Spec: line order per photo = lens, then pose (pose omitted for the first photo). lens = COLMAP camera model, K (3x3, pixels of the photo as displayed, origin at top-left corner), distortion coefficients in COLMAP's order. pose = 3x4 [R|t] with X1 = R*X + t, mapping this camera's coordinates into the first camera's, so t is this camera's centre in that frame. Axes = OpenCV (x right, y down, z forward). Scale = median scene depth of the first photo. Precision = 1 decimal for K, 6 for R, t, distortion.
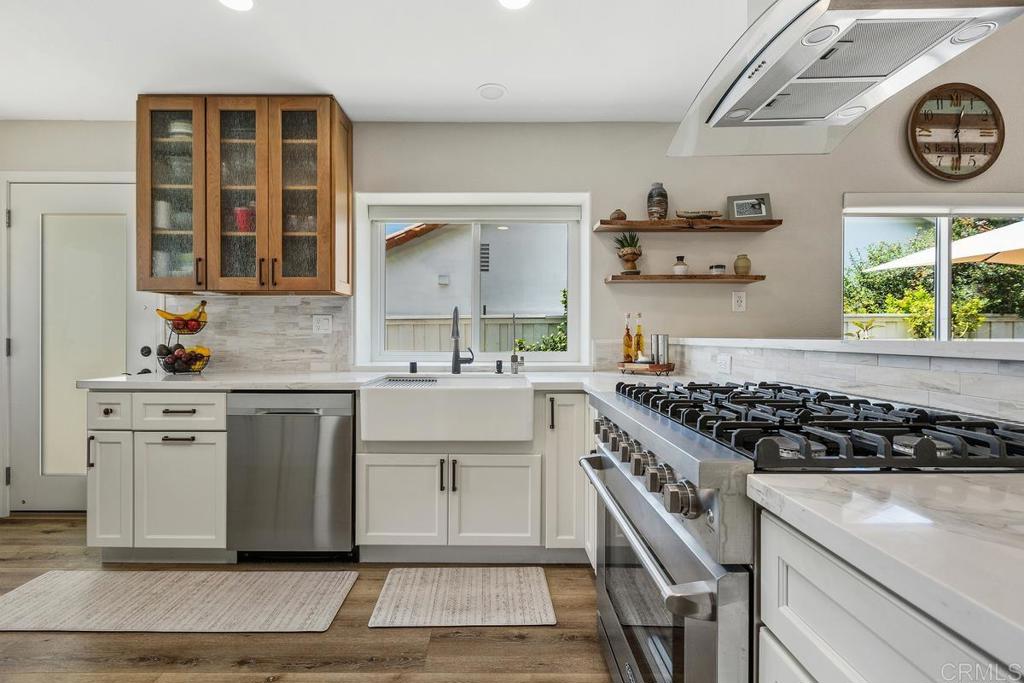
lens RADIAL K [[456.6, 0, 495.0], [0, 456.6, 338.2], [0, 0, 1]] dist [-0.003106, 0.000476]
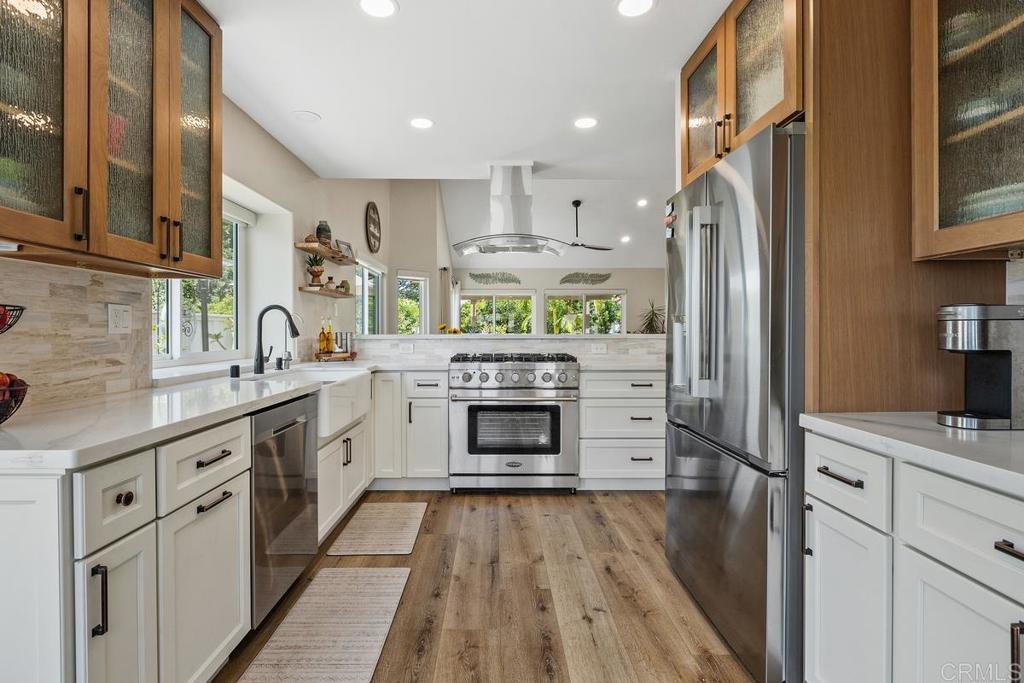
lens RADIAL K [[498.1, 0, 498.2], [0, 498.1, 344.5], [0, 0, 1]] dist [-0.003853, -0.002137]
pose [[-0.017496, -0.029633, 0.999408, -1.163071], [0.008592, 0.999519, 0.029786, -0.011986], [-0.999810, 0.009108, -0.017233, 0.516827]]
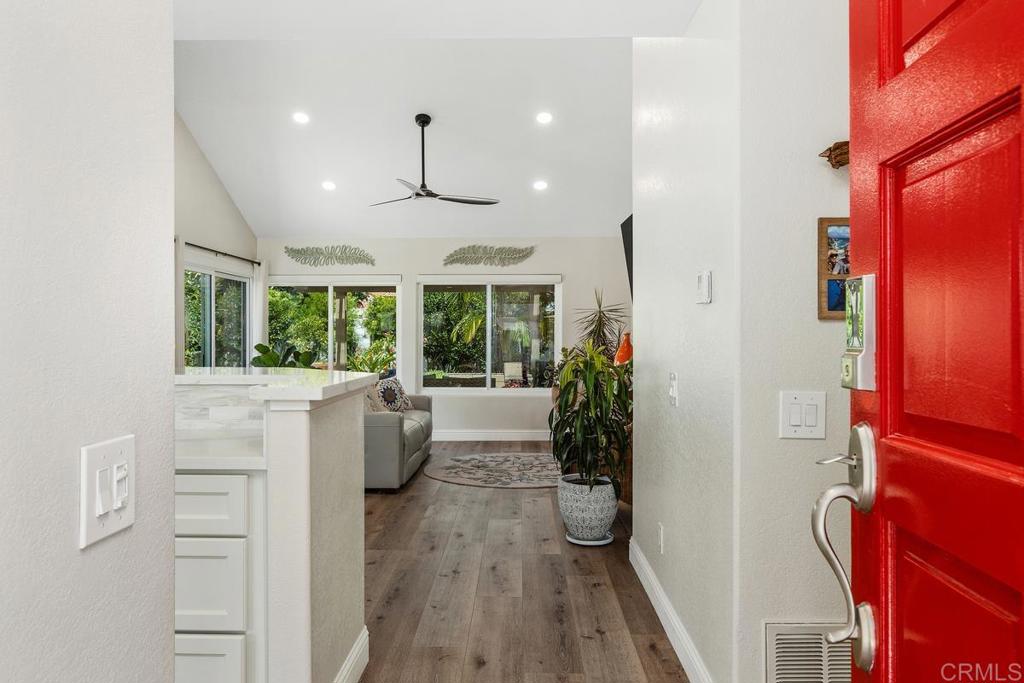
lens RADIAL K [[762.8, 0, 511.6], [0, 762.8, 339.9], [0, 0, 1]] dist [-0.040540, 0.000017]
pose [[0.005233, -0.003562, 0.999980, -0.654217], [0.008415, 0.999958, 0.003518, -0.041469], [-0.999951, 0.008396, 0.005263, -0.340698]]
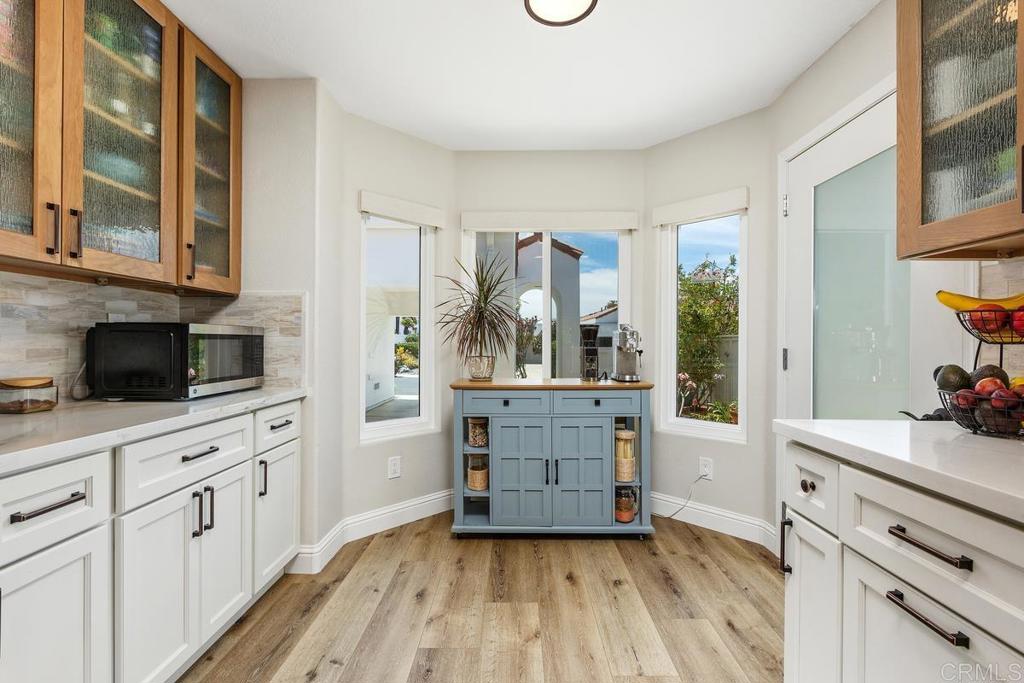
lens RADIAL K [[456.6, 0, 510.1], [0, 456.6, 341.0], [0, 0, 1]] dist [-0.003106, 0.000476]
pose [[0.011792, -0.004445, -0.999921, -0.249837], [-0.012134, 0.999916, -0.004588, -0.003853], [0.999857, 0.012187, 0.011737, 0.511419]]
